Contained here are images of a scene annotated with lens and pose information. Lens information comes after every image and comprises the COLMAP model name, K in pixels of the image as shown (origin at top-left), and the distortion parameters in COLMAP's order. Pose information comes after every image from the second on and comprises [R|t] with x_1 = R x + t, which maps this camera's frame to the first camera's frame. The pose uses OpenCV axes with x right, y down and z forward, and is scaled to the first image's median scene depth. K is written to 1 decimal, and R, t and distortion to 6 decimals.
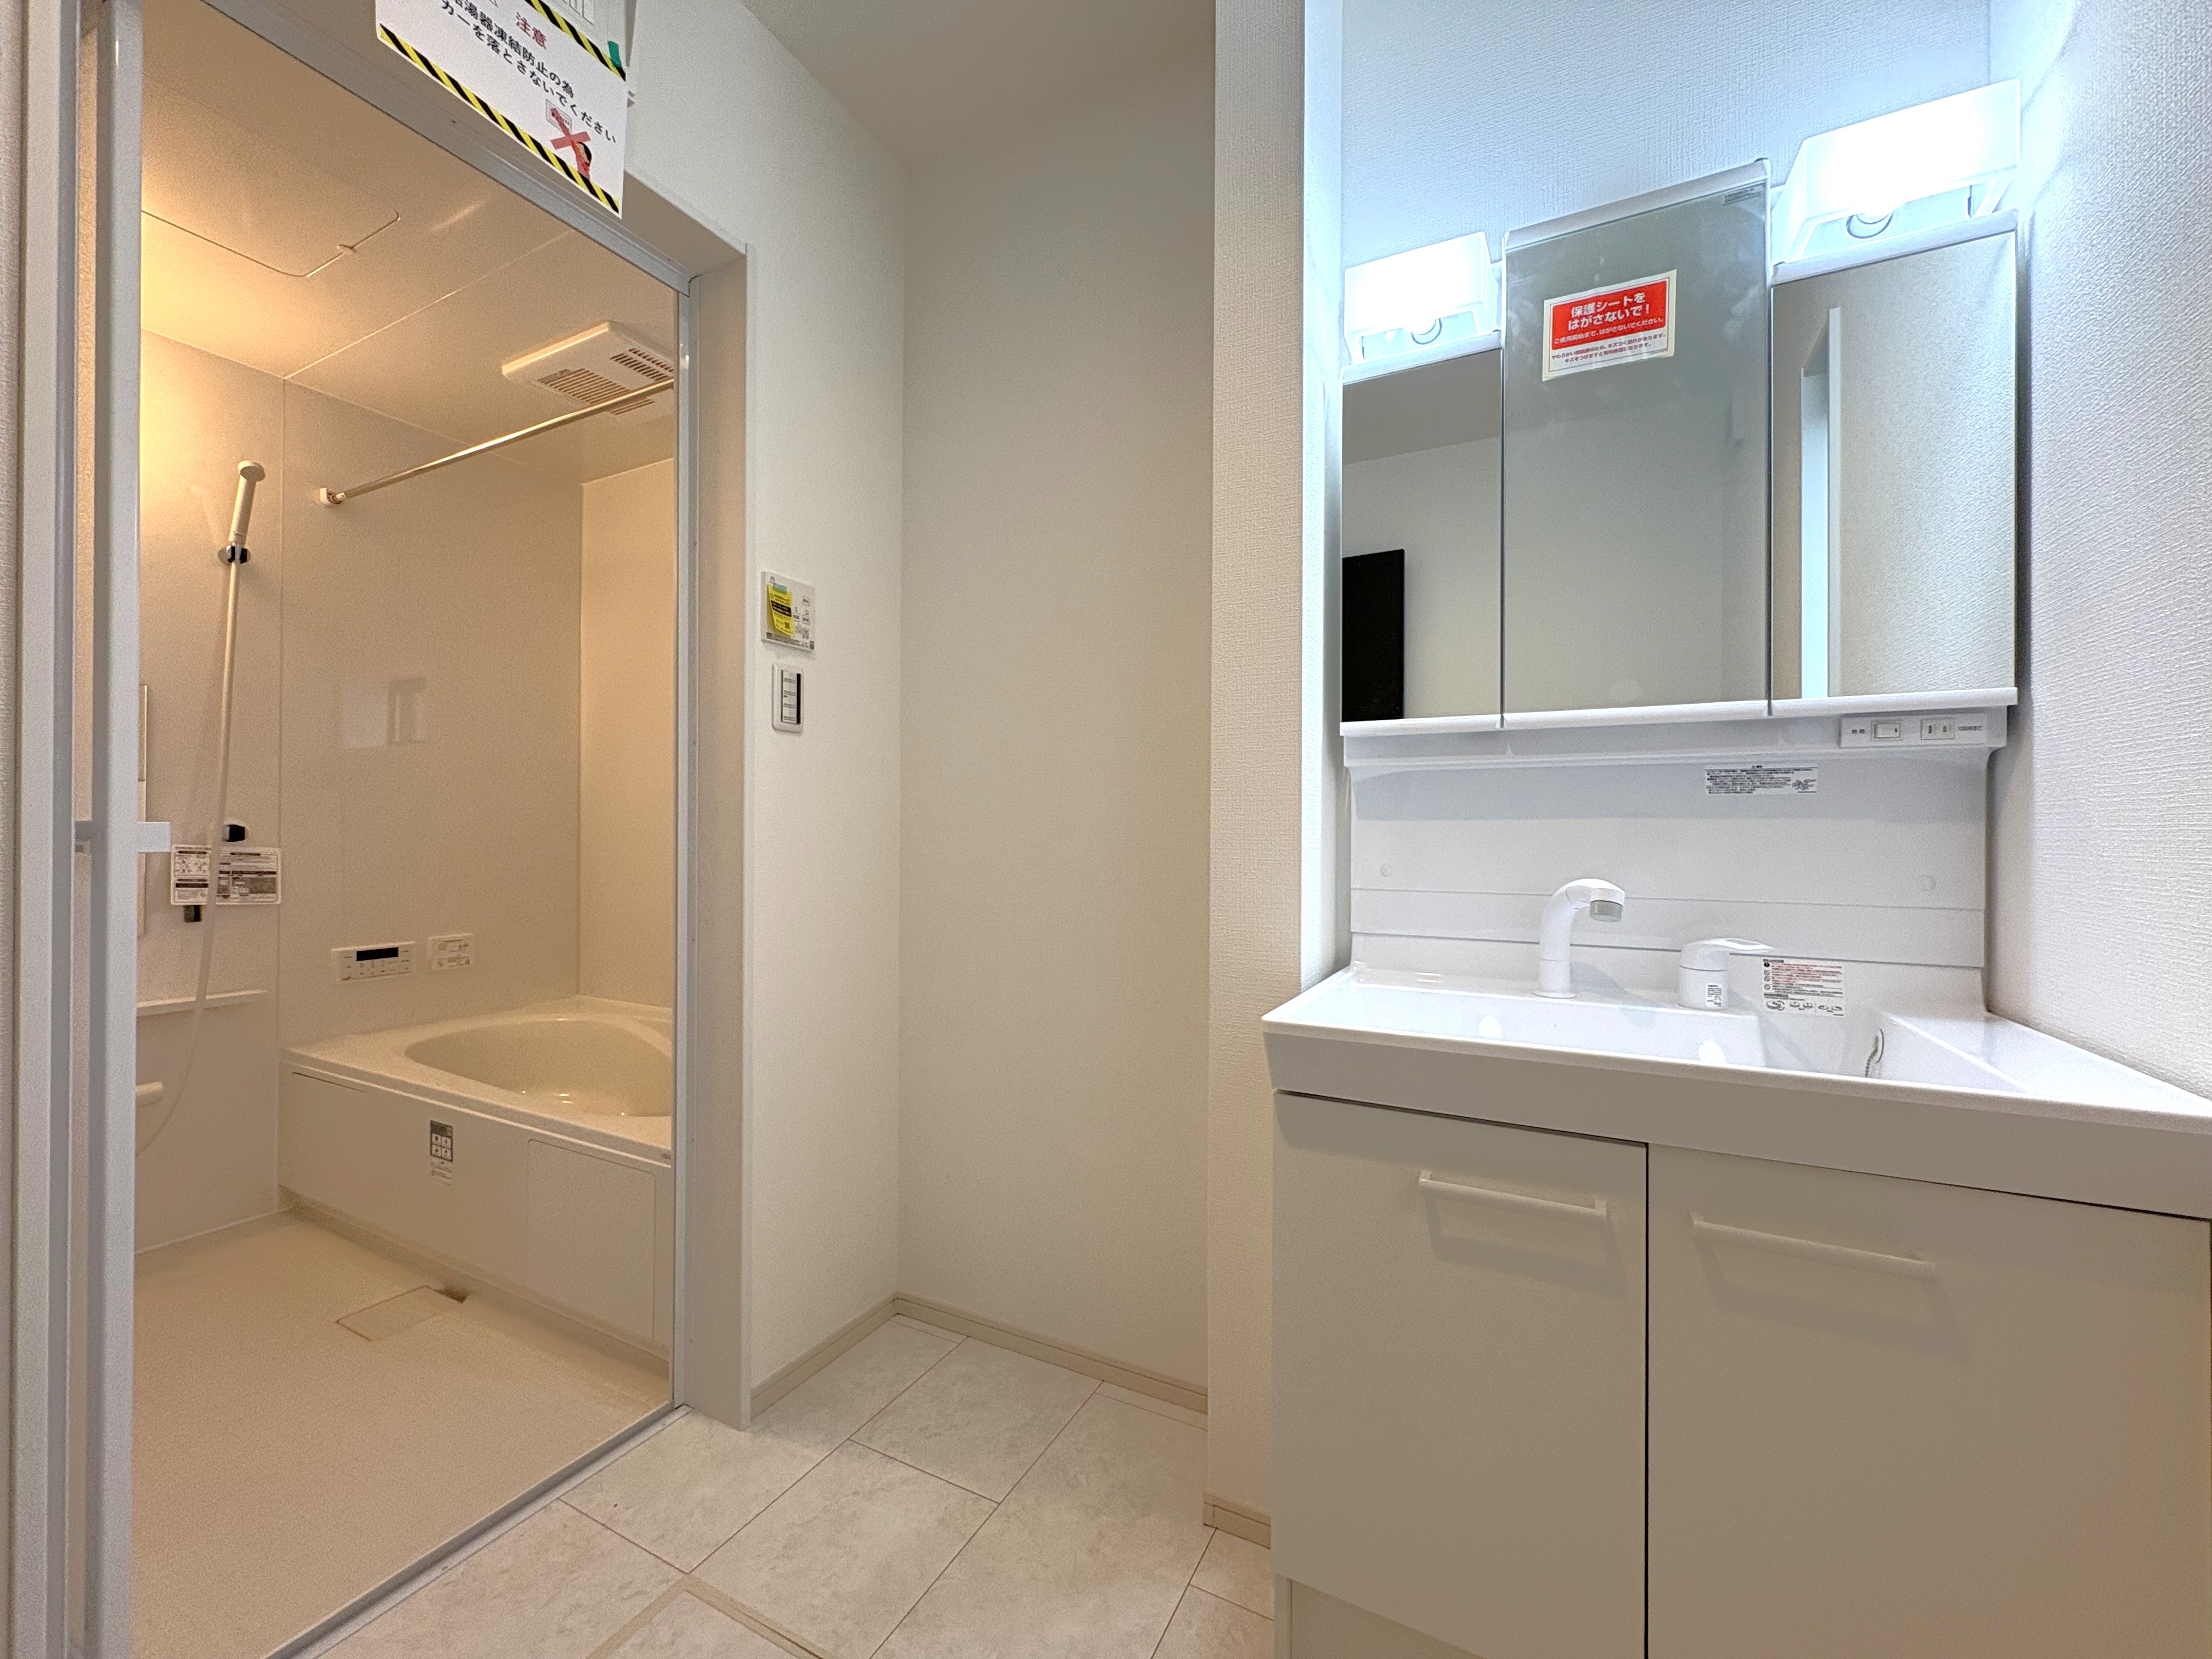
lens RADIAL K [[888.2, 0, 1101.5], [0, 888.2, 829.1], [0, 0, 1]] dist [-0.000495, -0.000018]
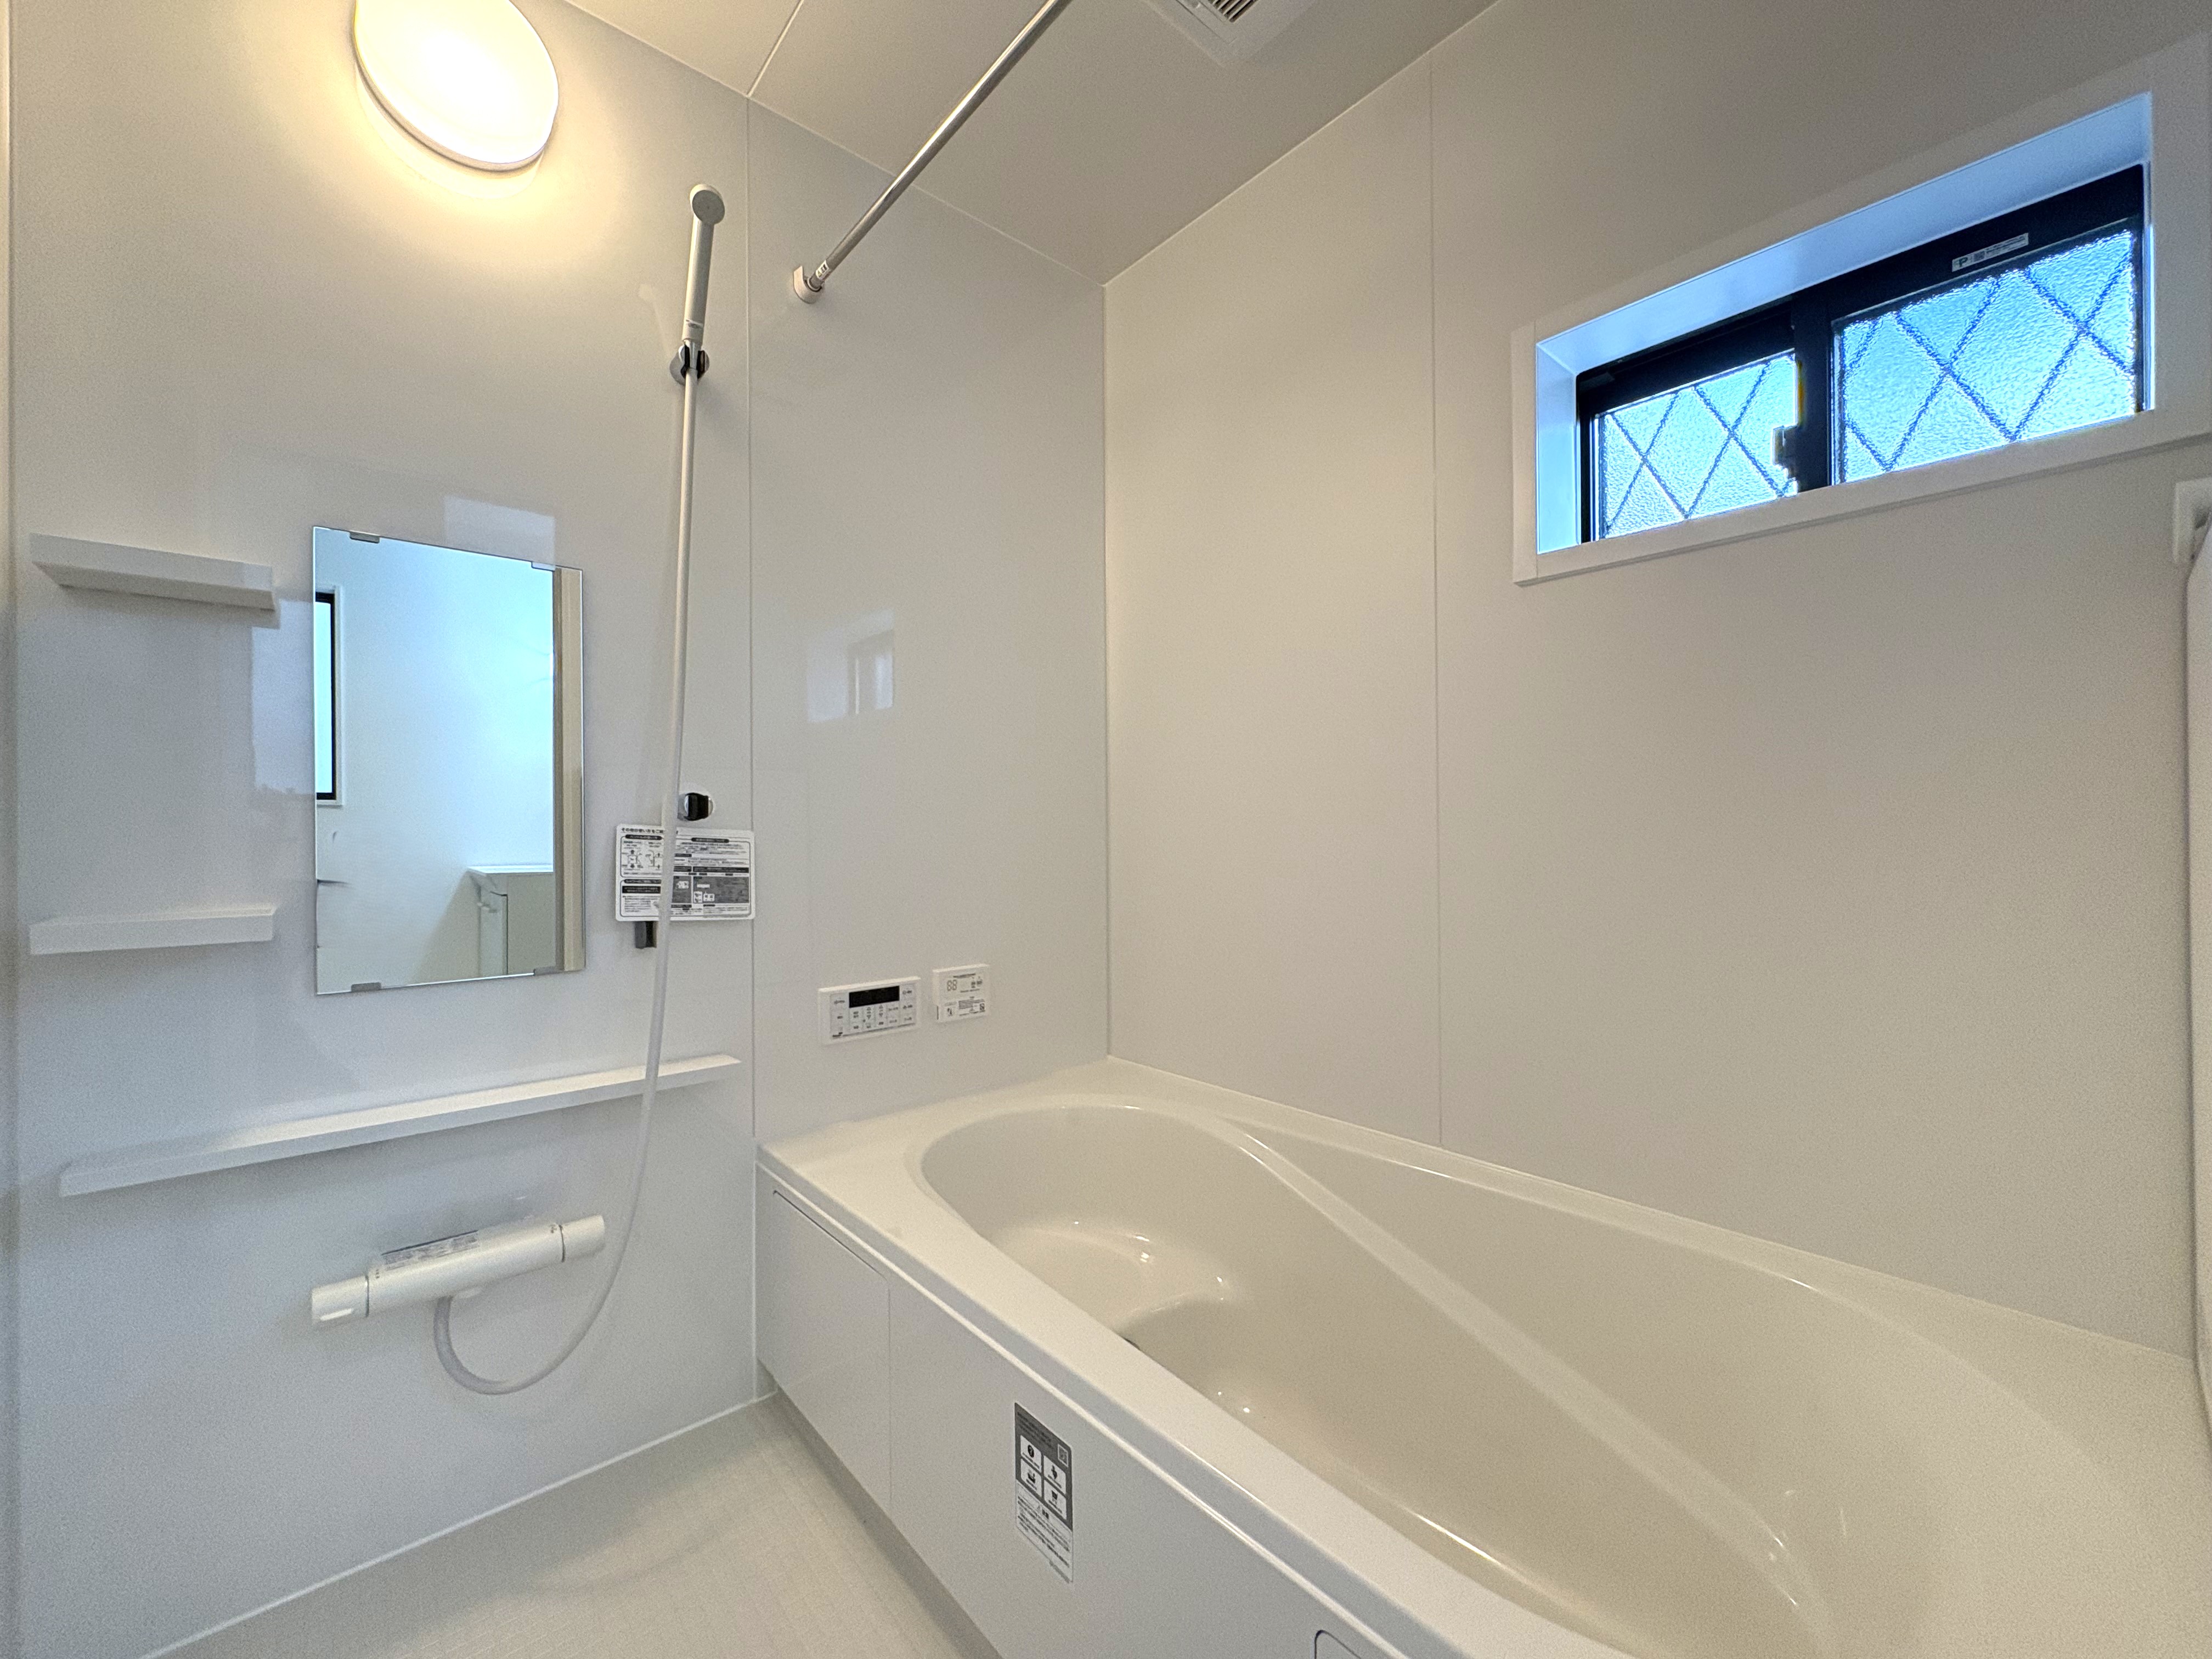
lens RADIAL K [[888.2, 0, 1101.5], [0, 888.2, 829.1], [0, 0, 1]] dist [-0.000495, -0.000018]
pose [[0.931325, -0.013936, -0.363923, -0.475020], [0.013995, 0.999899, -0.002475, 0.025848], [0.363921, -0.002788, 0.931426, 0.513441]]
